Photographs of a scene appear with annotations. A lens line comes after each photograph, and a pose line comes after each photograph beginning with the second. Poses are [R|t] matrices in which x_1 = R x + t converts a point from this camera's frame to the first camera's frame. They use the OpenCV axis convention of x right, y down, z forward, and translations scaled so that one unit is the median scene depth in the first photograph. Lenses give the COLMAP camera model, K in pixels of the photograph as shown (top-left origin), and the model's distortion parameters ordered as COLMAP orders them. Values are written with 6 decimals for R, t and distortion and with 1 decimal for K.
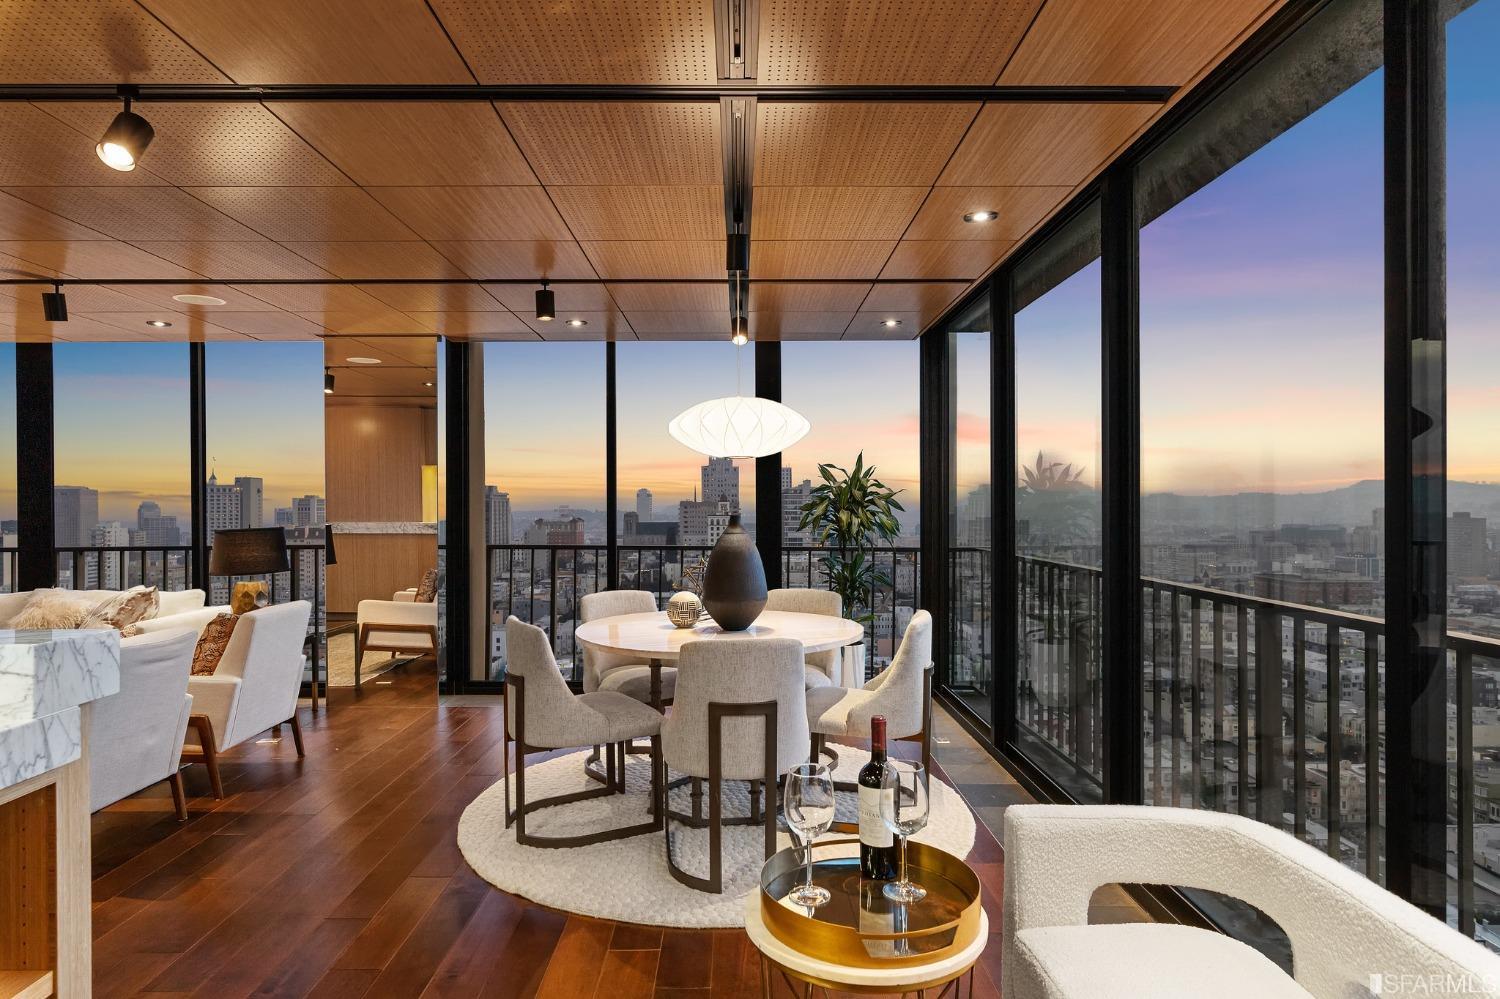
lens RADIAL K [[873.6, 0, 741.5], [0, 873.6, 501.0], [0, 0, 1]] dist [0.009352, -0.000353]
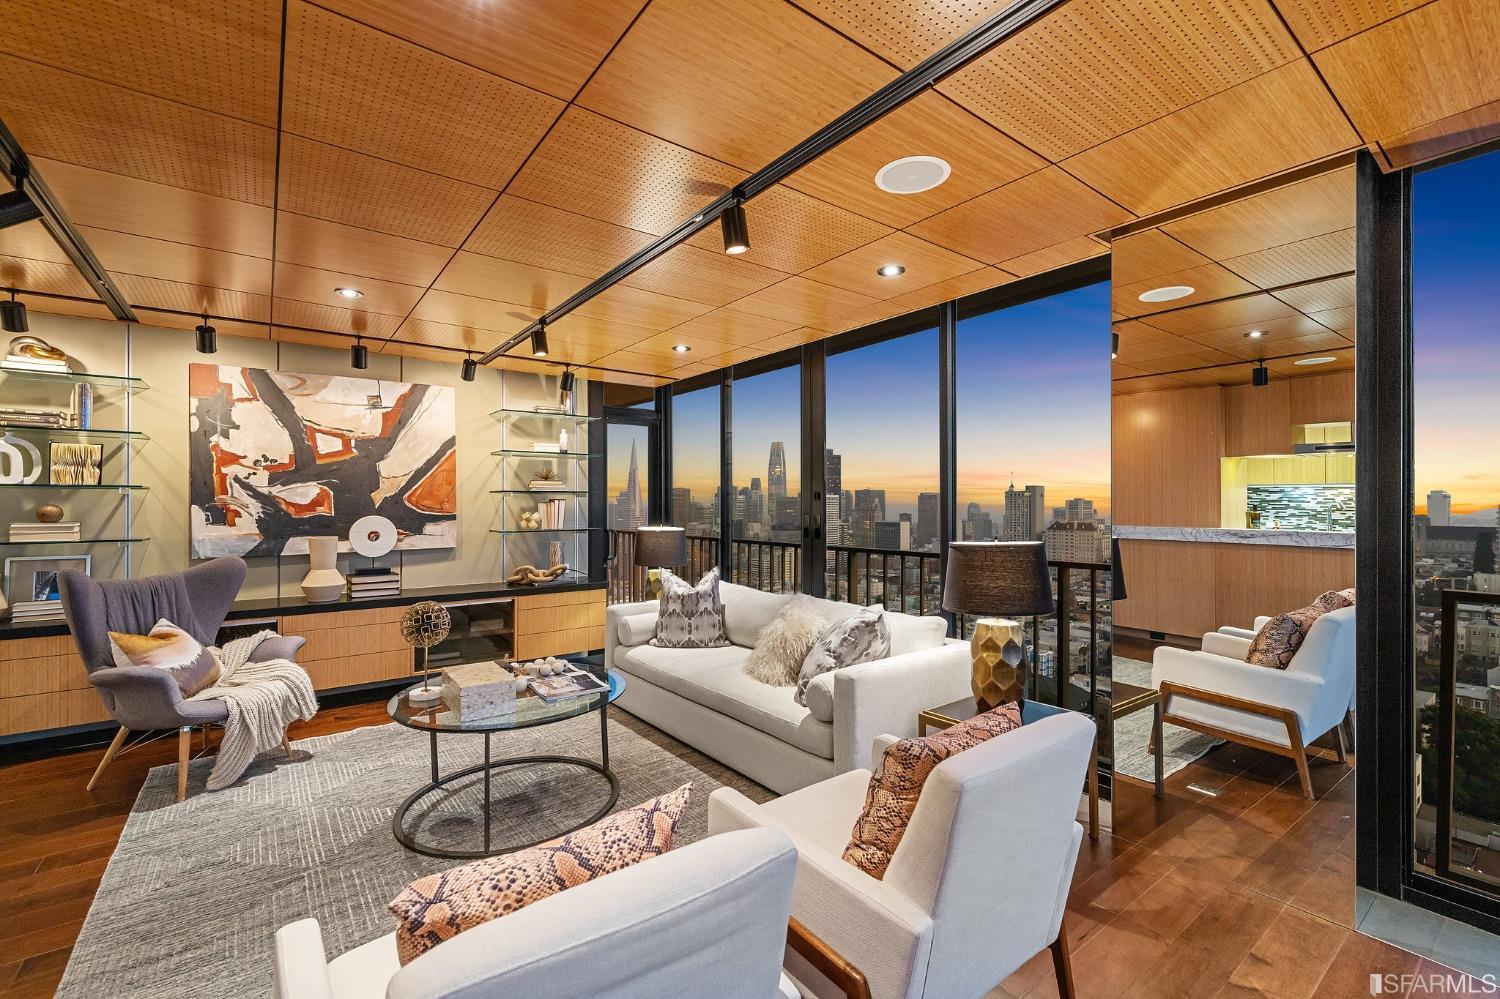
lens RADIAL K [[657.1, 0, 756.1], [0, 657.1, 503.5], [0, 0, 1]] dist [0.005370, -0.000646]
pose [[0.611132, 0.001173, -0.791528, -0.325440], [-0.000038, 0.999999, 0.001453, 0.001744], [0.791528, -0.000858, 0.611132, 0.646420]]
